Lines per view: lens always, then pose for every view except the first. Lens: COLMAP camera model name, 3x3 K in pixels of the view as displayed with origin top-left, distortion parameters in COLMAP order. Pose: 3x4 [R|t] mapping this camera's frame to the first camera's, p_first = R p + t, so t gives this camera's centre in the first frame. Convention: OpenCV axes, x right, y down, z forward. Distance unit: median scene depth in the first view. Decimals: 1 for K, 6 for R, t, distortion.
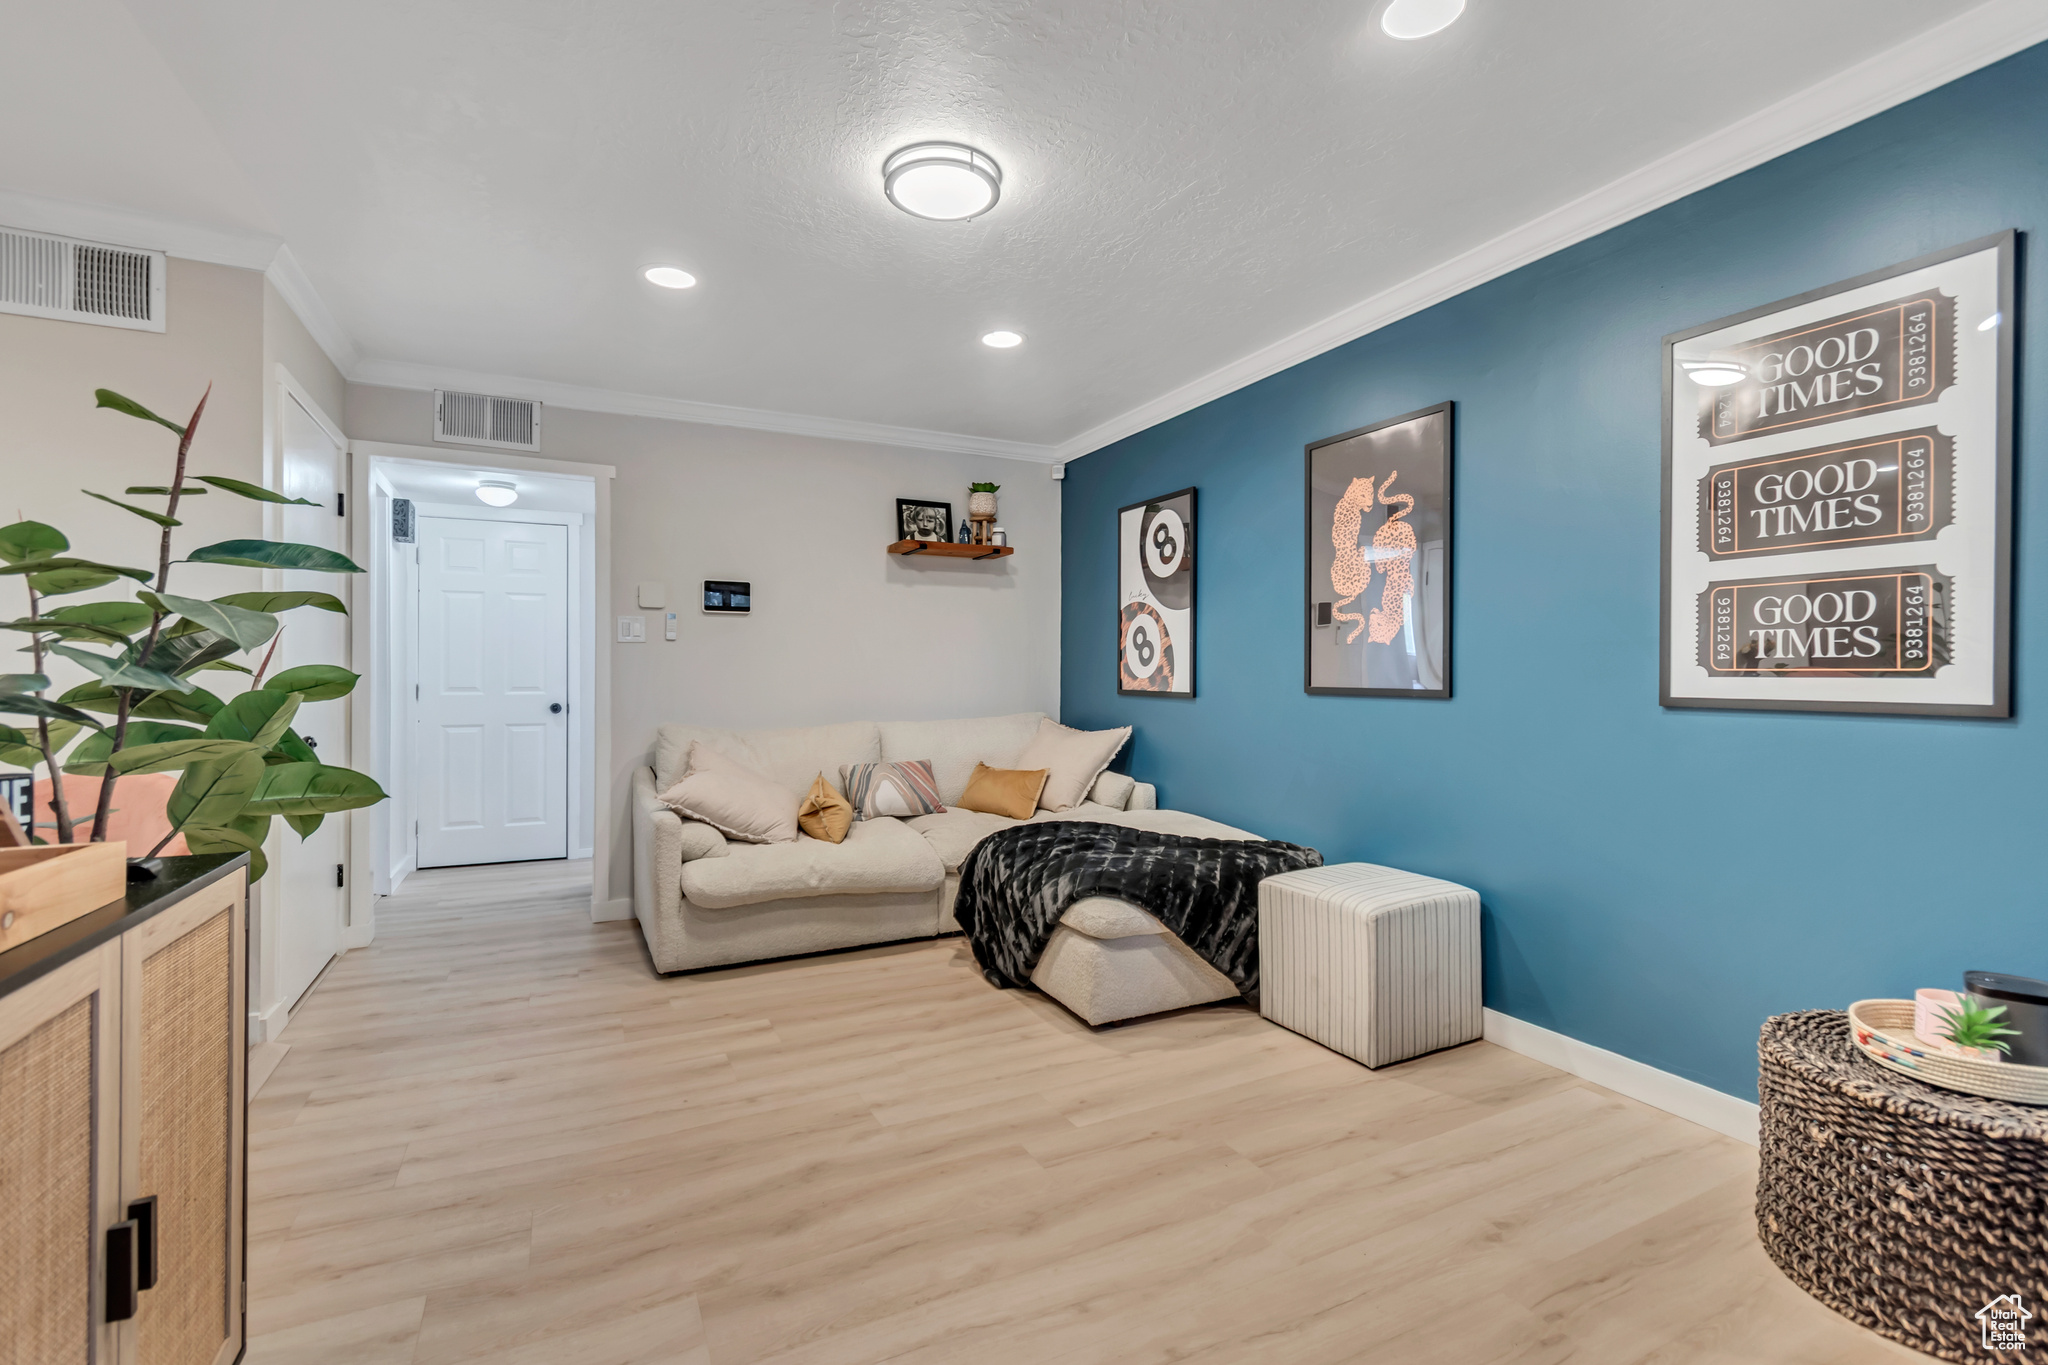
lens RADIAL K [[909.2, 0, 1014.0], [0, 909.2, 675.0], [0, 0, 1]] dist [-0.000612, -0.000876]
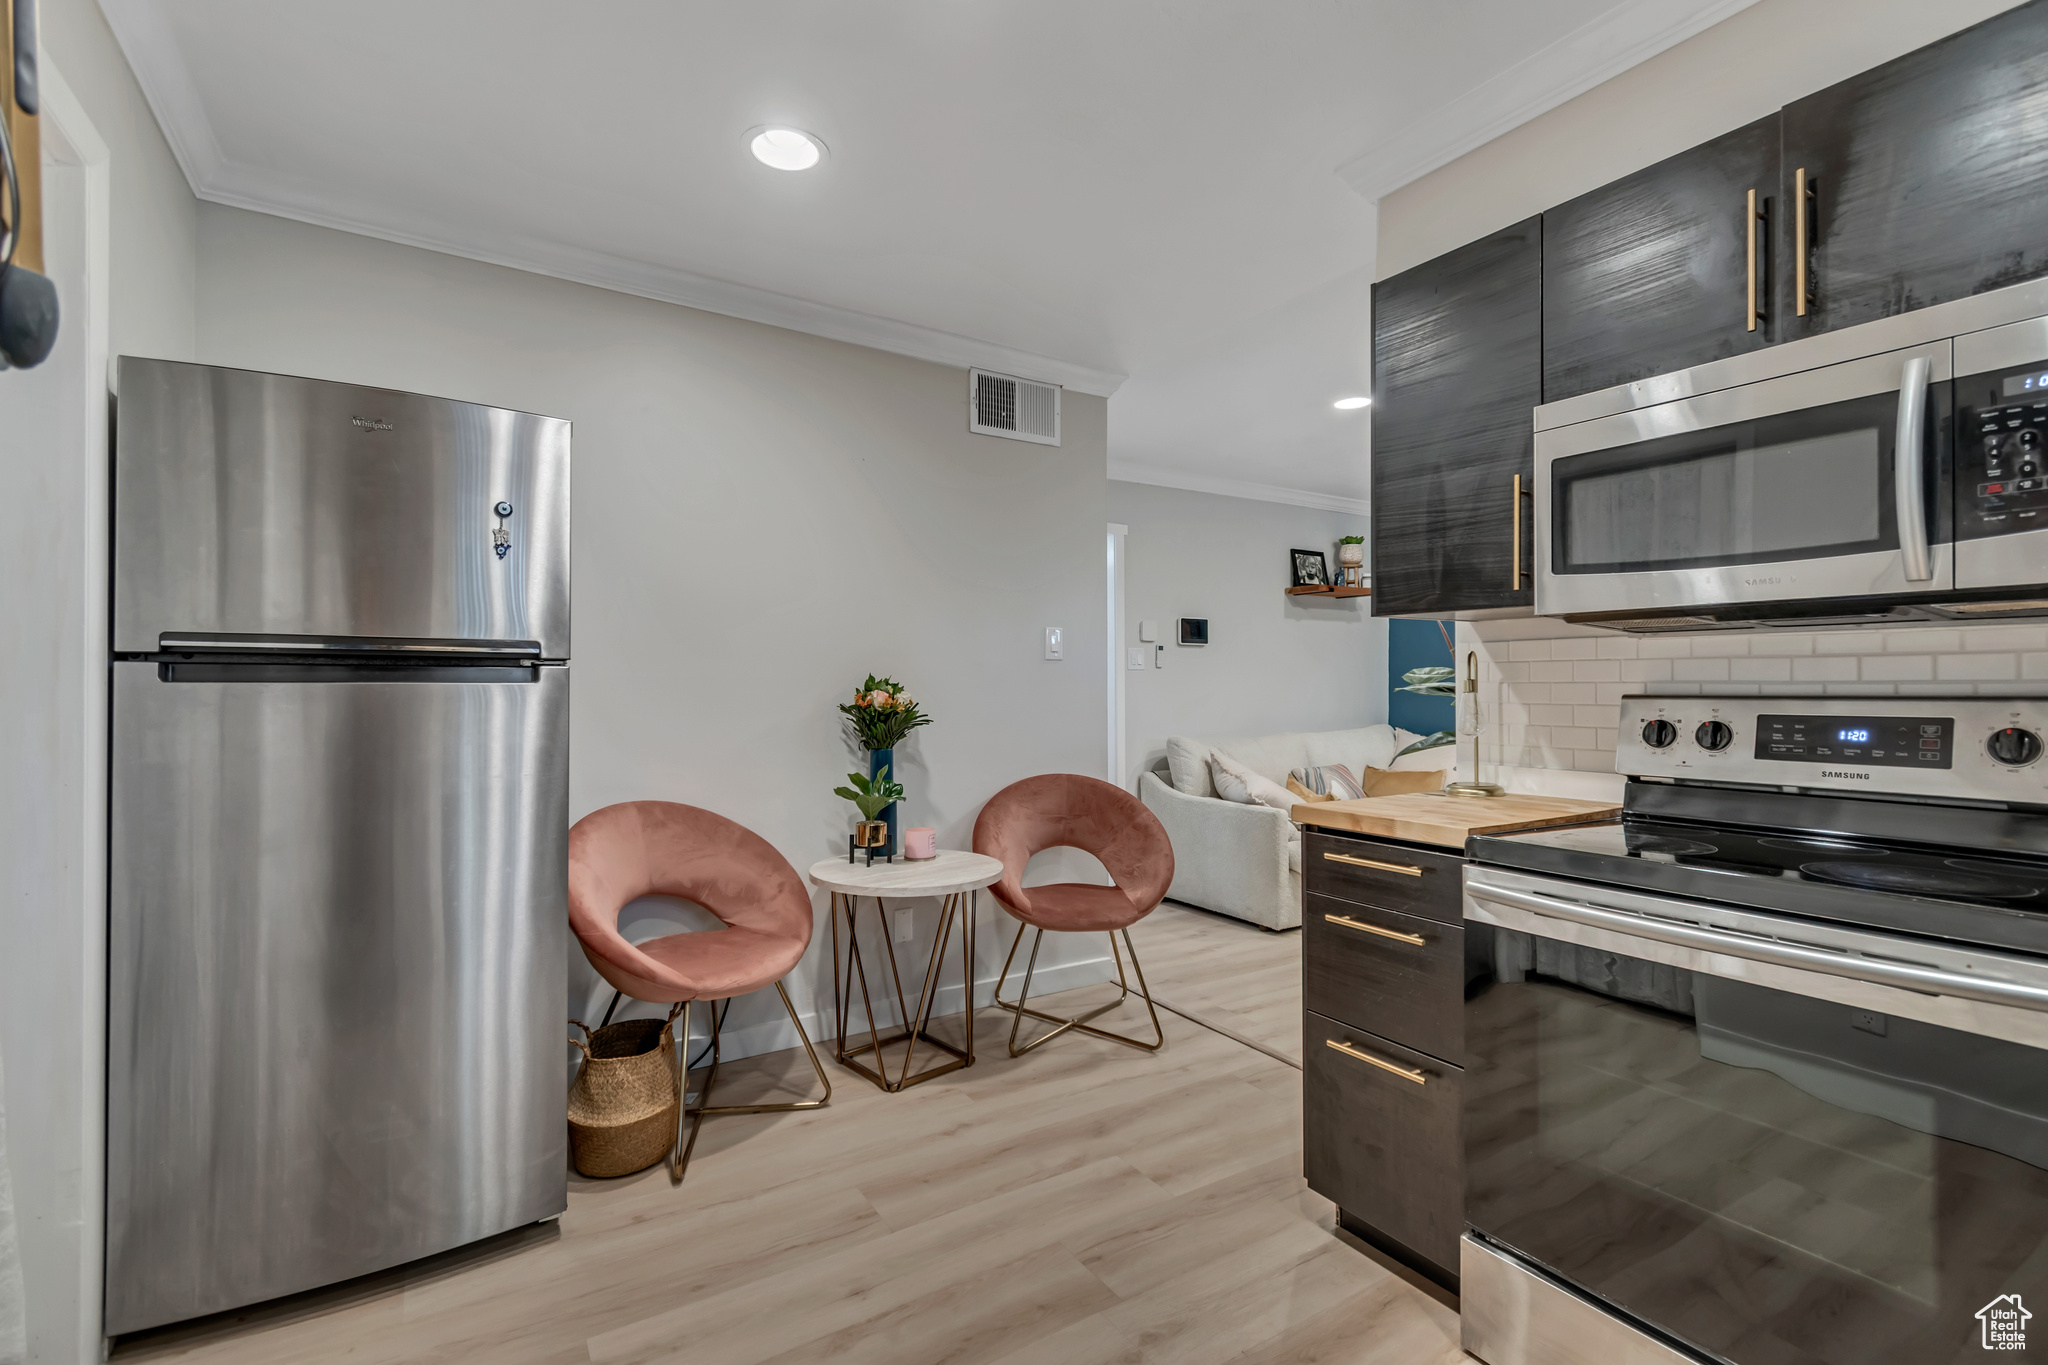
lens RADIAL K [[909.2, 0, 1014.0], [0, 909.2, 675.0], [0, 0, 1]] dist [-0.000612, -0.000876]
pose [[0.995470, -0.001867, 0.095054, -0.880692], [0.002815, 0.999948, -0.009838, -0.020894], [-0.095031, 0.010061, 0.995423, -0.247910]]
